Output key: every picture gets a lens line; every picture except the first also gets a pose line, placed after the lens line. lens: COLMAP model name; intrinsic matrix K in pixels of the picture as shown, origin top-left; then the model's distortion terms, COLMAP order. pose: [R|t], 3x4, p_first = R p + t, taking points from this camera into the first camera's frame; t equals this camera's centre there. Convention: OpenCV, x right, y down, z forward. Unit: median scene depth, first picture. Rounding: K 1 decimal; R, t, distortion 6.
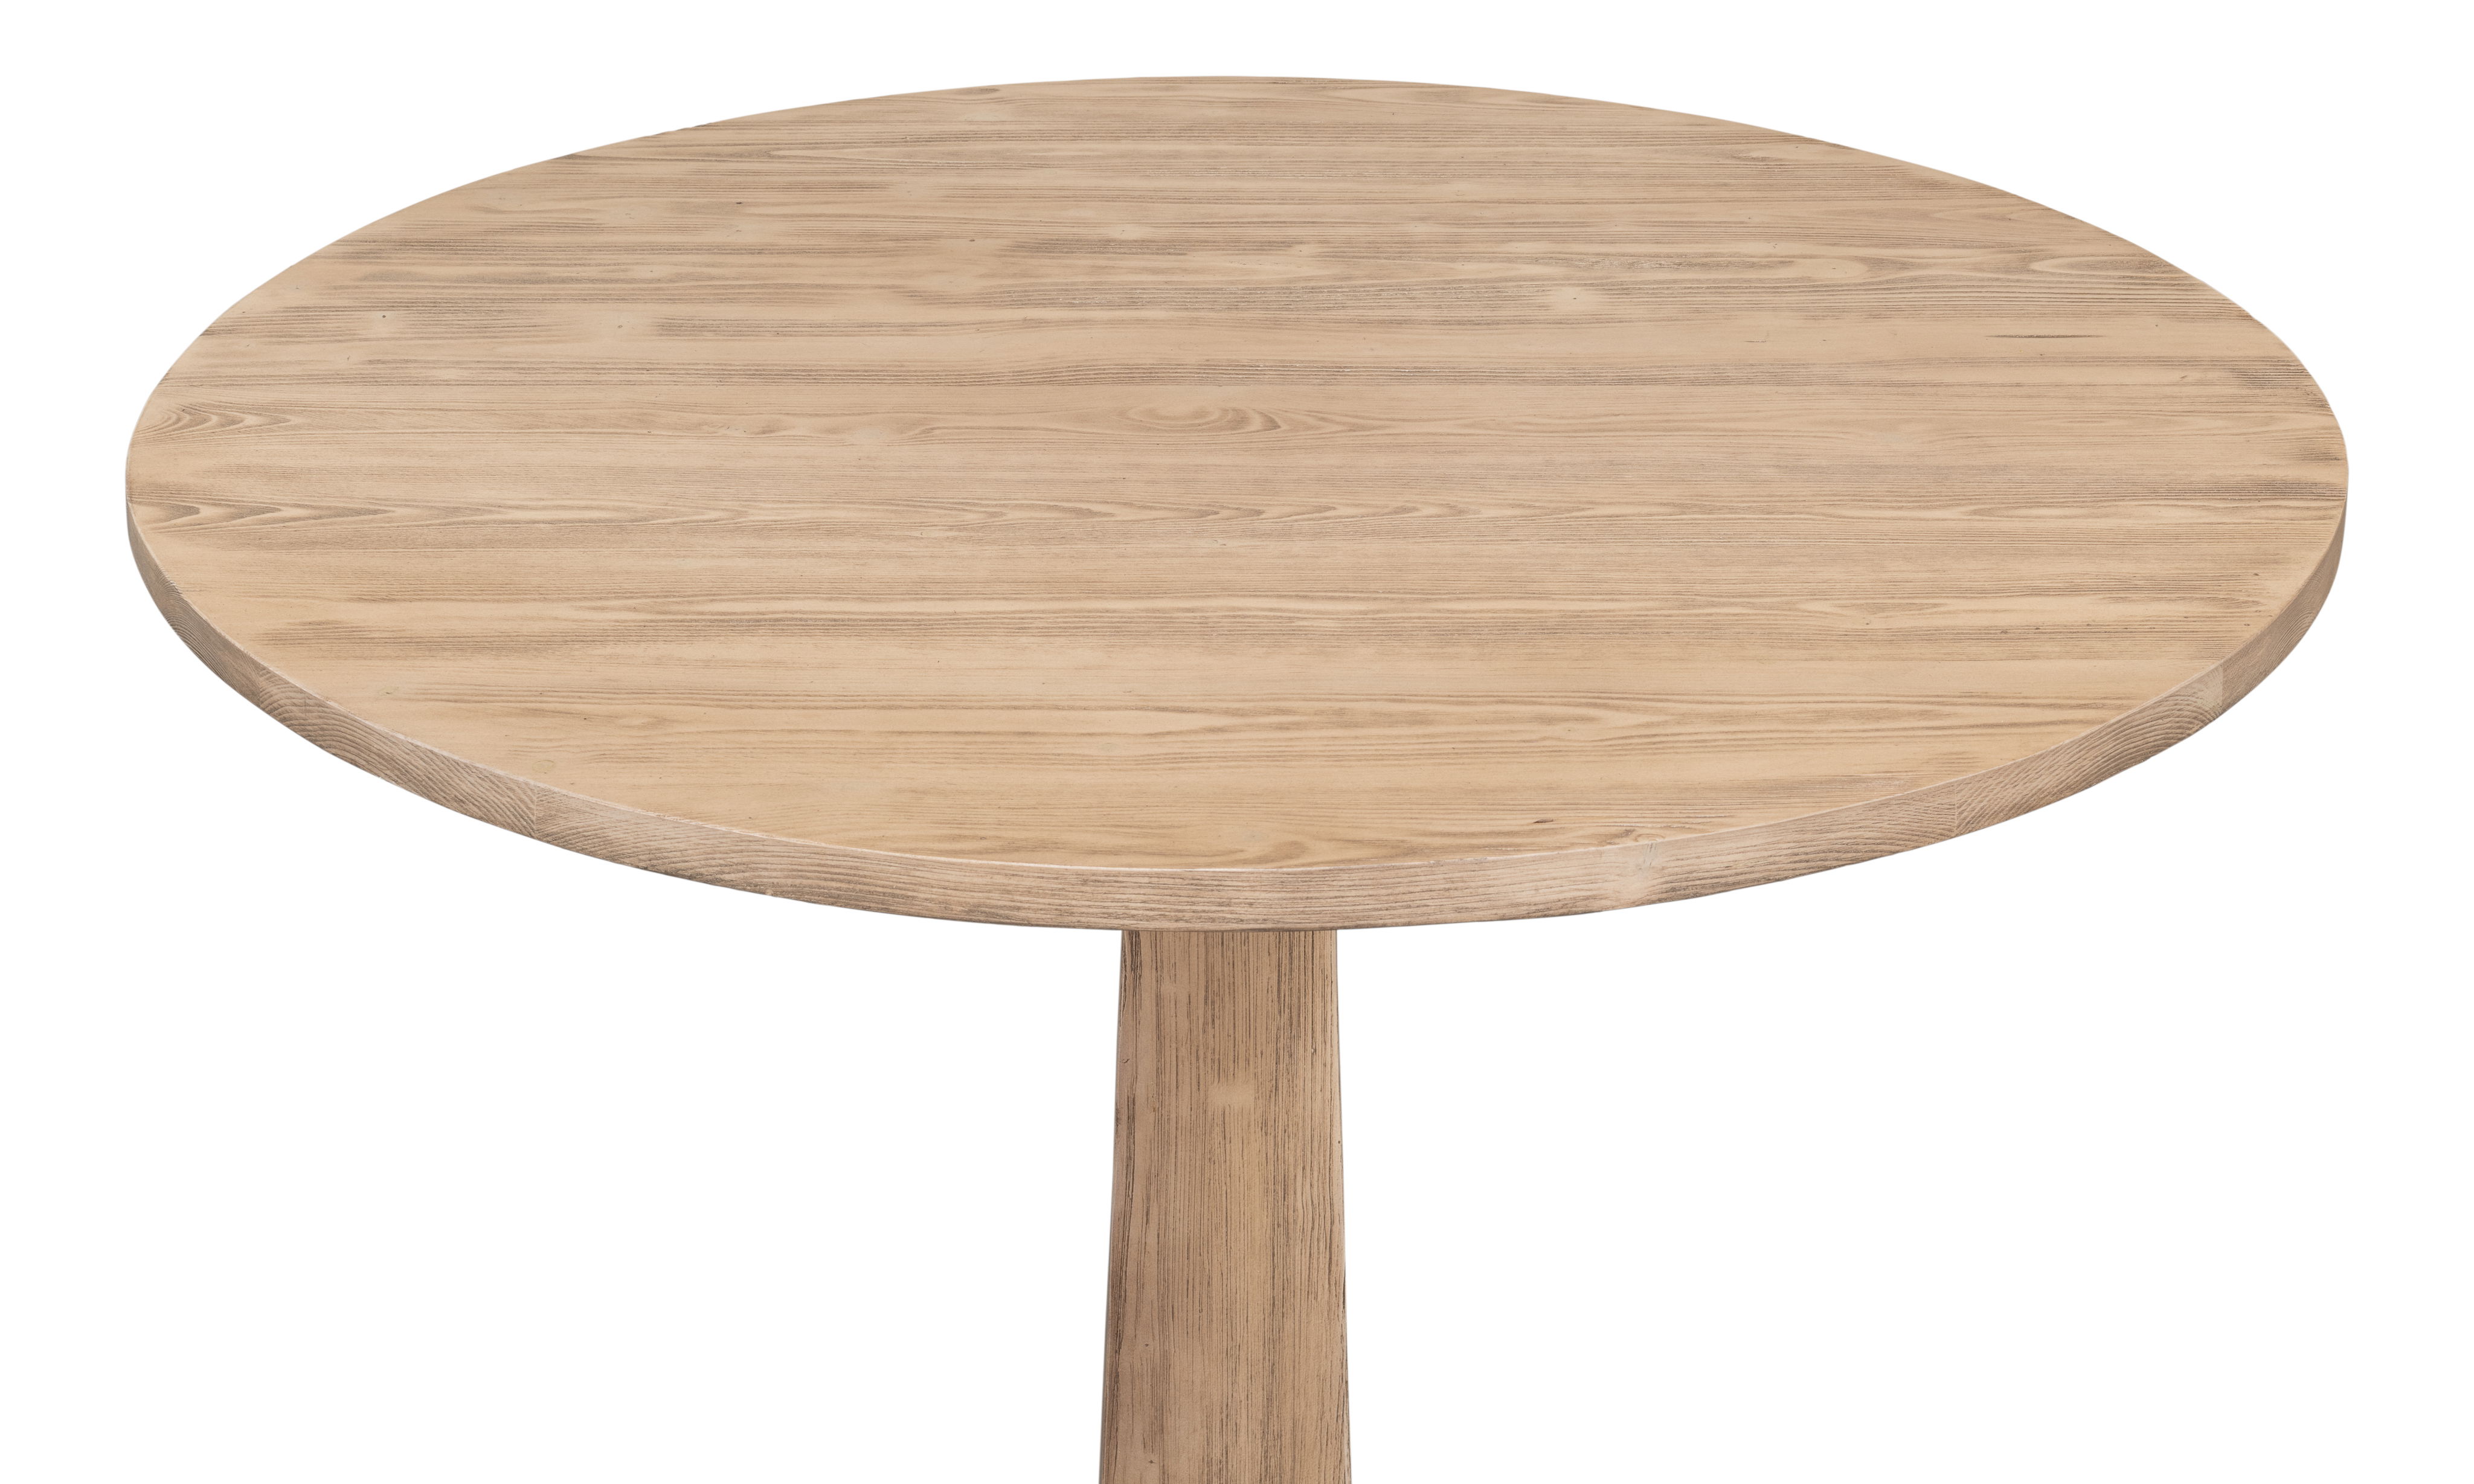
lens RADIAL K [[4307.1, 0, 1251.1], [0, 4307.1, 519.1], [0, 0, 1]] dist [-0.107224, -0.318018]
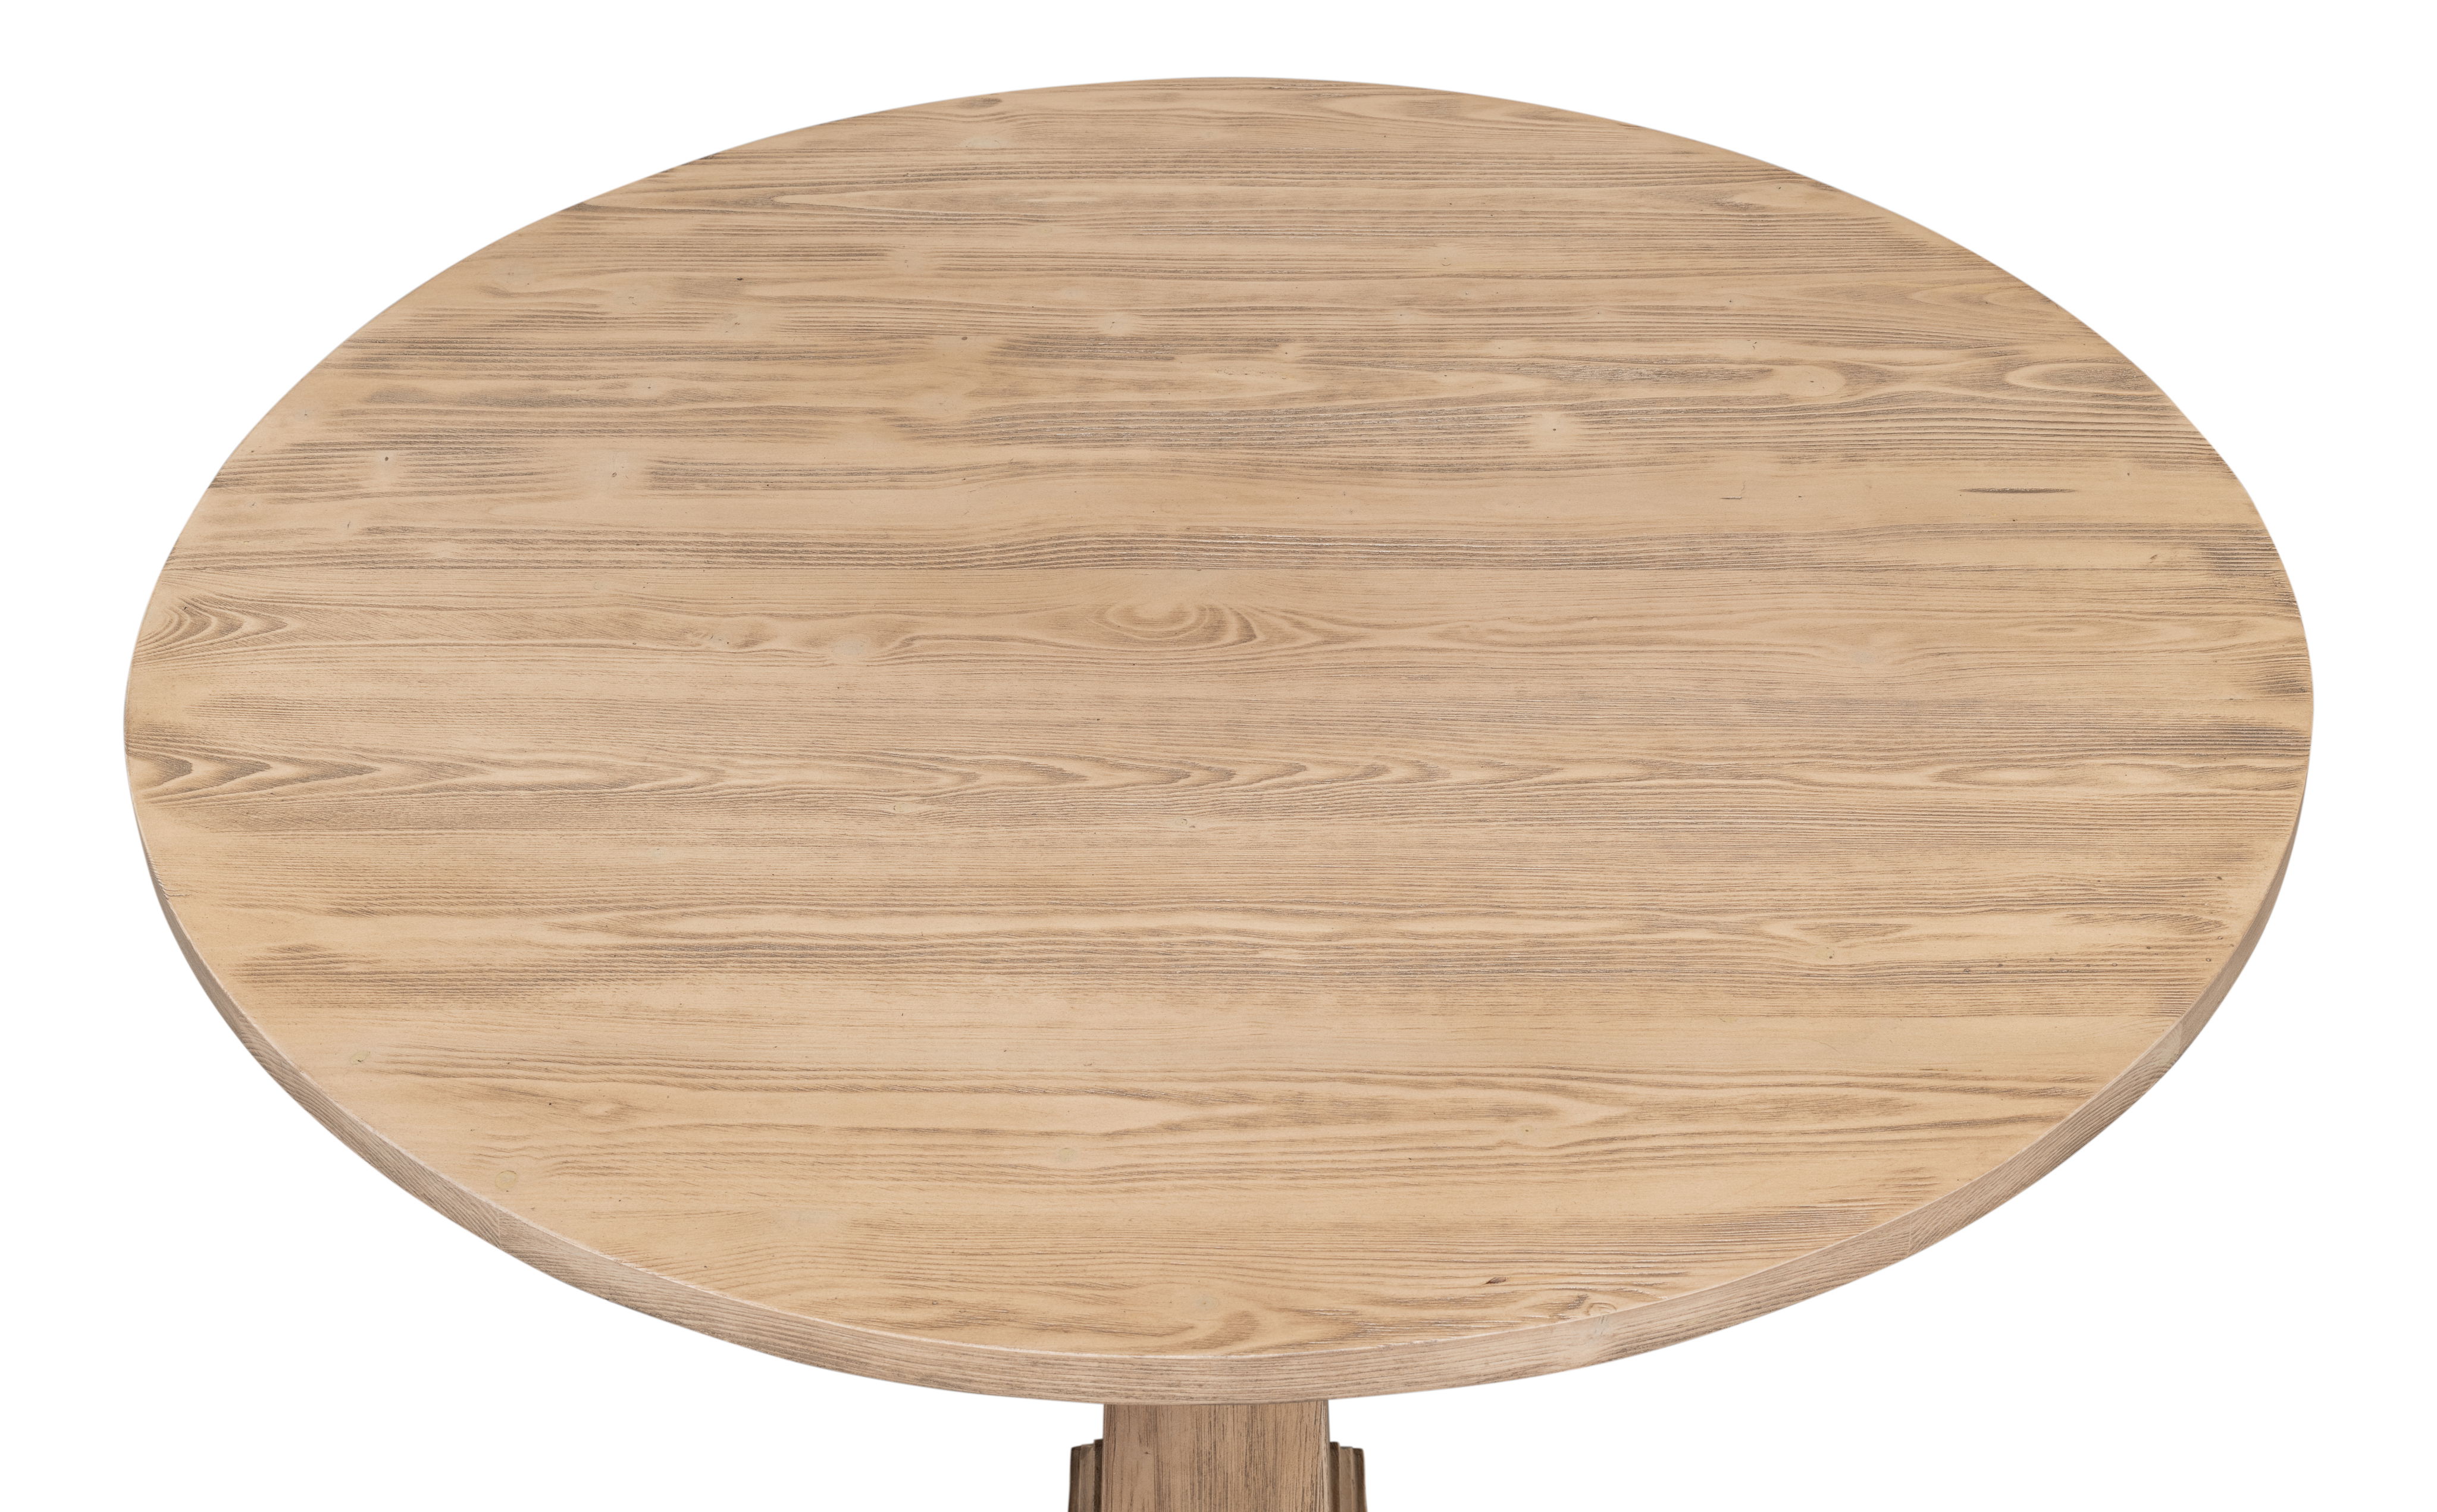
lens RADIAL K [[3485.1, 0, 1218.5], [0, 3485.1, 756.0], [0, 0, 1]] dist [-0.096057, -0.510616]
pose [[0.999654, 0.005102, -0.025804, 0.018537], [0.001889, 0.964550, 0.263894, -0.202860], [0.026236, -0.263852, 0.964206, 0.197146]]
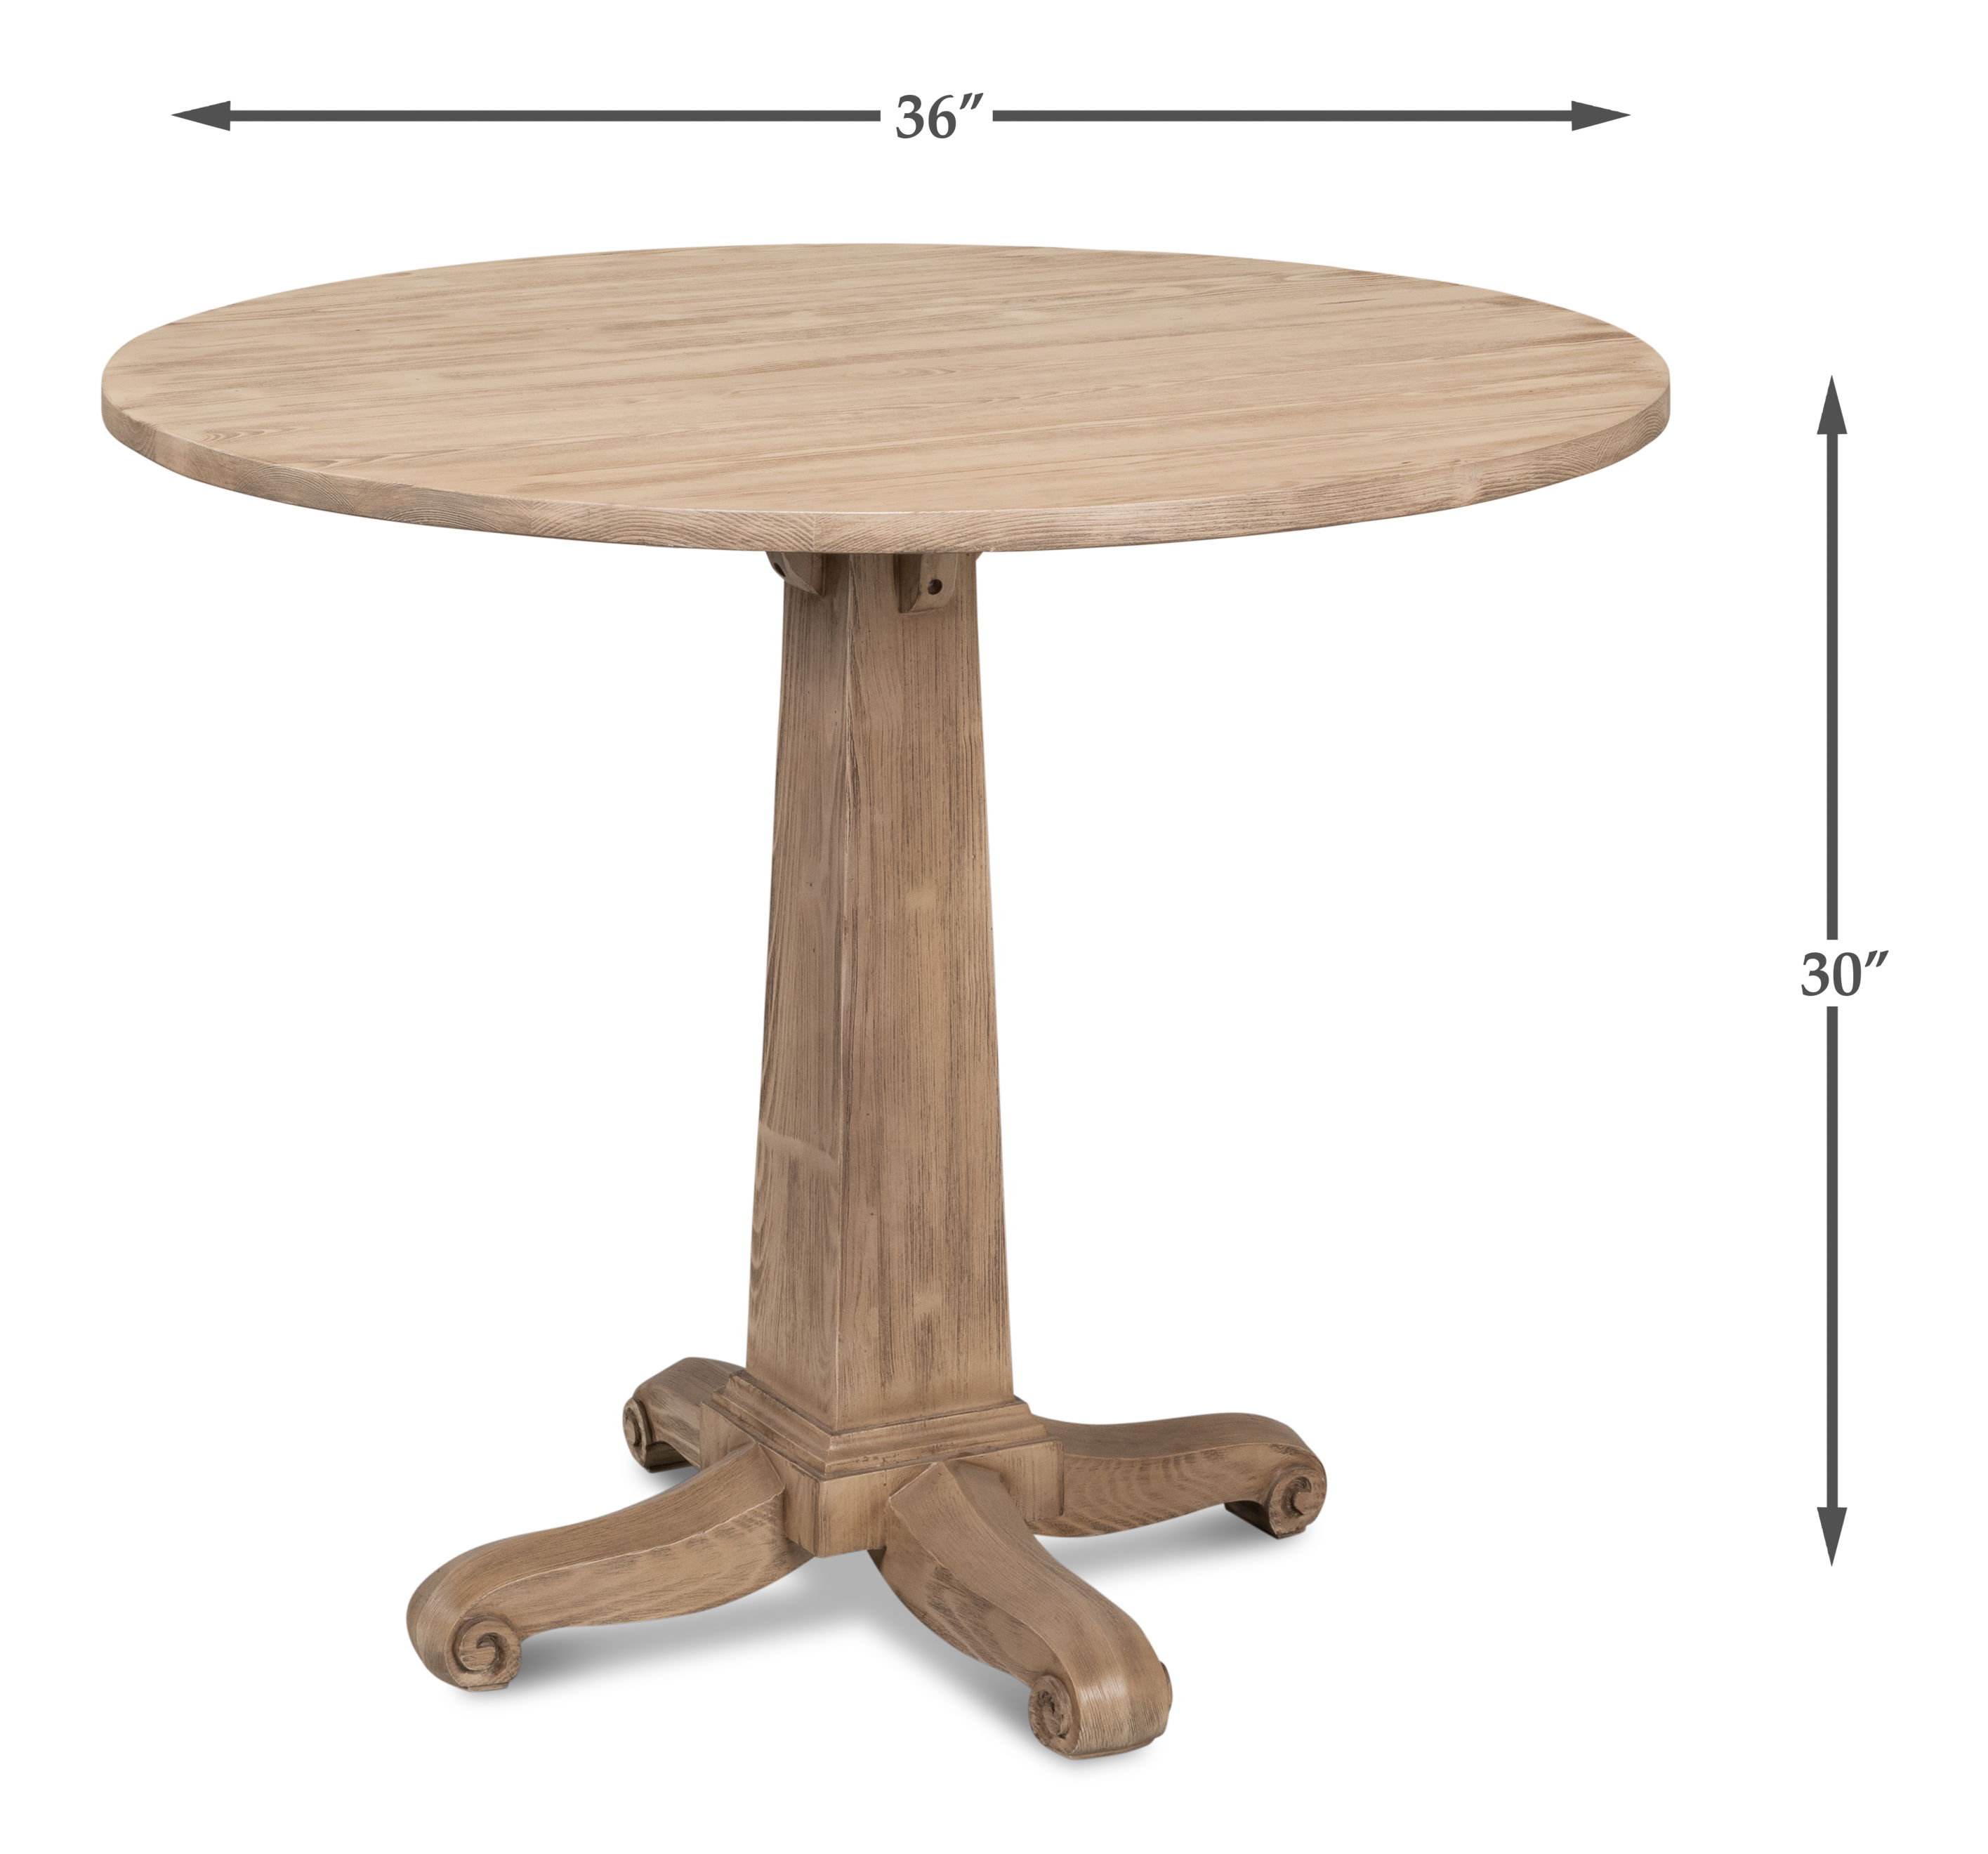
lens RADIAL K [[6335.2, 0, 916.3], [0, 6335.2, 922.9], [0, 0, 1]] dist [-0.052277, -1.085851]
pose [[0.893233, -0.120153, 0.433240, -0.899032], [0.173491, 0.981109, -0.085598, 0.322043], [-0.414771, 0.151622, 0.897204, -0.811529]]
